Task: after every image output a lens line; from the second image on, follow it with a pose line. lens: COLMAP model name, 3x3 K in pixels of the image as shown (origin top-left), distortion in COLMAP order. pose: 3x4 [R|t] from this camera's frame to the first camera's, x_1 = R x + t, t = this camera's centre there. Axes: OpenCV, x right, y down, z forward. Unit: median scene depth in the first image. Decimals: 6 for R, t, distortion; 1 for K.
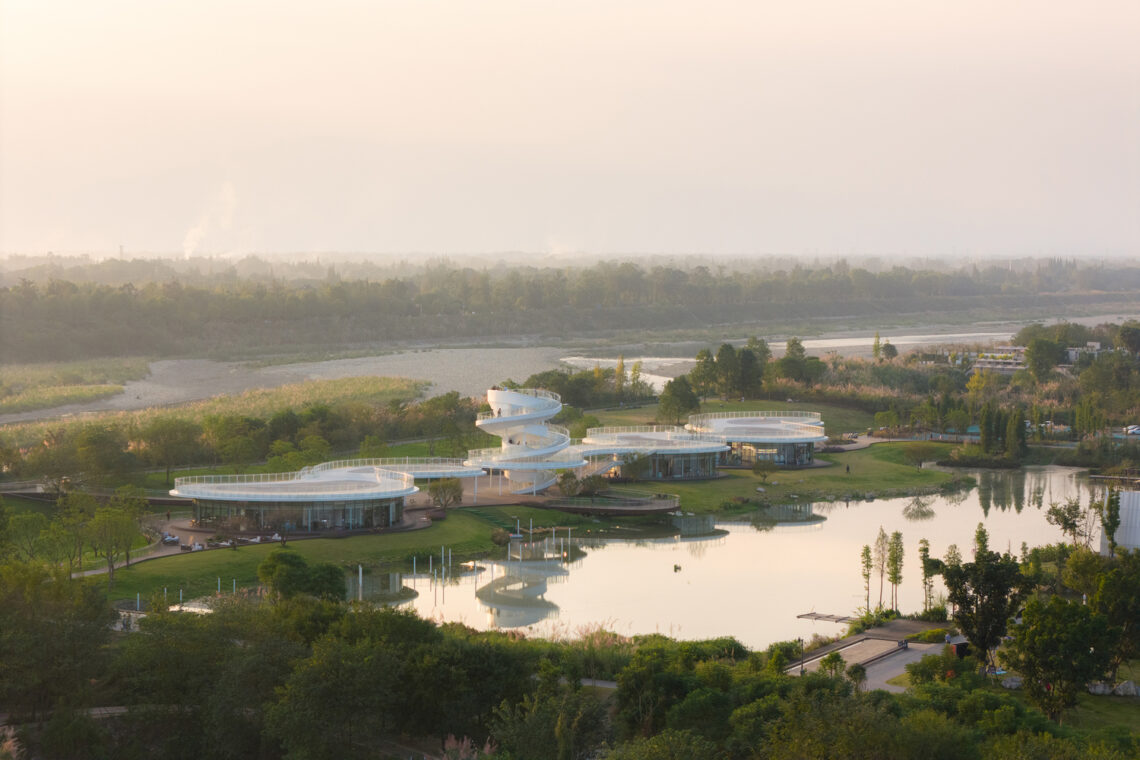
lens RADIAL K [[2420.7, 0, 570.0], [0, 2420.7, 380.0], [0, 0, 1]] dist [-0.189769, 0.406158]
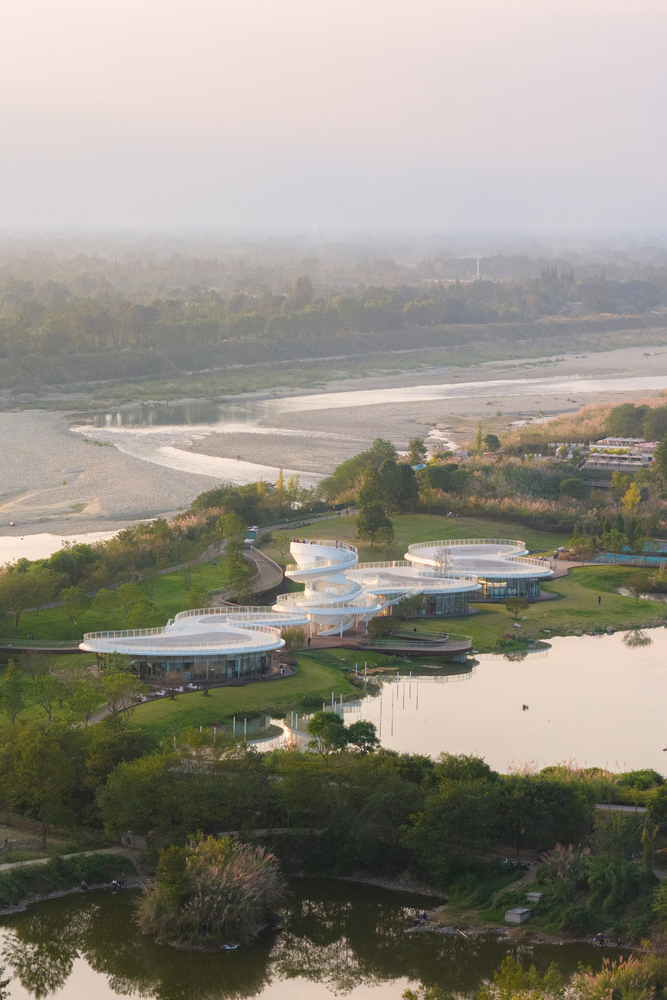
lens RADIAL K [[3234.5, 0, 333.5], [0, 3234.5, 500.0], [0, 0, 1]] dist [-0.136270, -0.213050]
pose [[0.988079, -0.004911, 0.153869, -0.217707], [-0.000673, 0.999344, 0.036219, -0.061780], [-0.153946, -0.035890, 0.987427, -0.425545]]
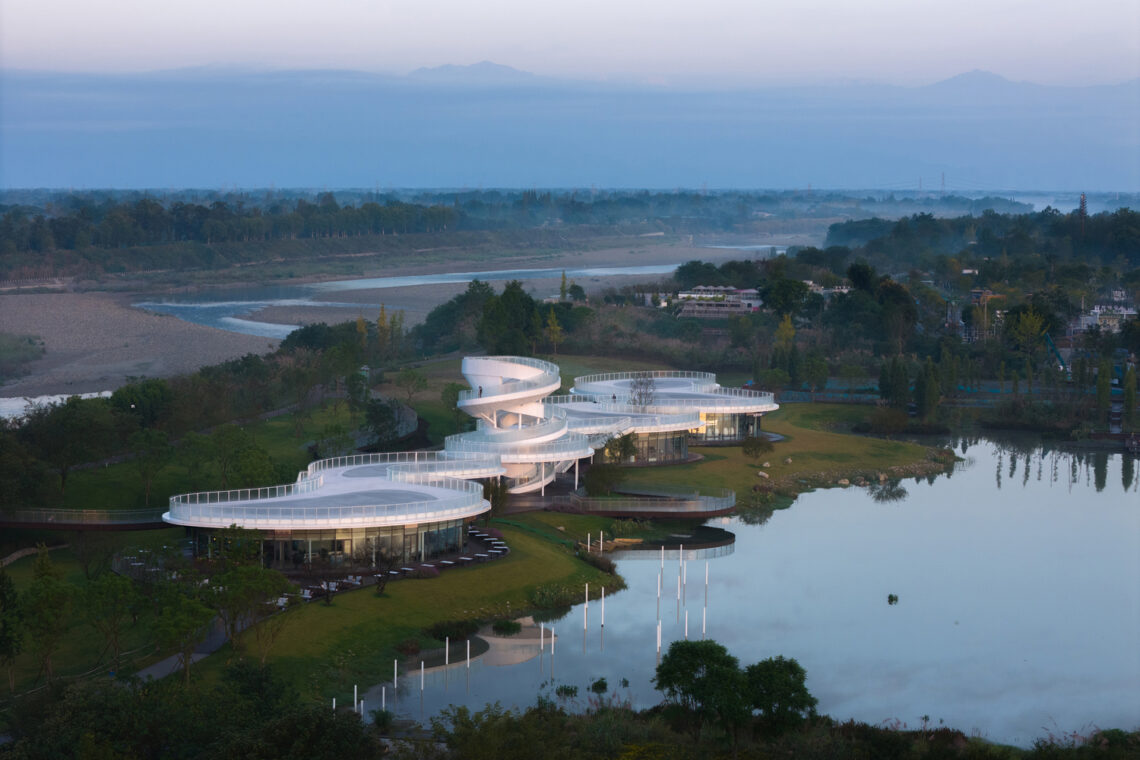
lens RADIAL K [[2420.7, 0, 570.0], [0, 2420.7, 380.0], [0, 0, 1]] dist [-0.189769, 0.406158]
pose [[0.967427, -0.021526, 0.252233, -0.174307], [0.014727, 0.999476, 0.028813, -0.009861], [-0.252722, -0.024160, 0.967237, 0.217096]]
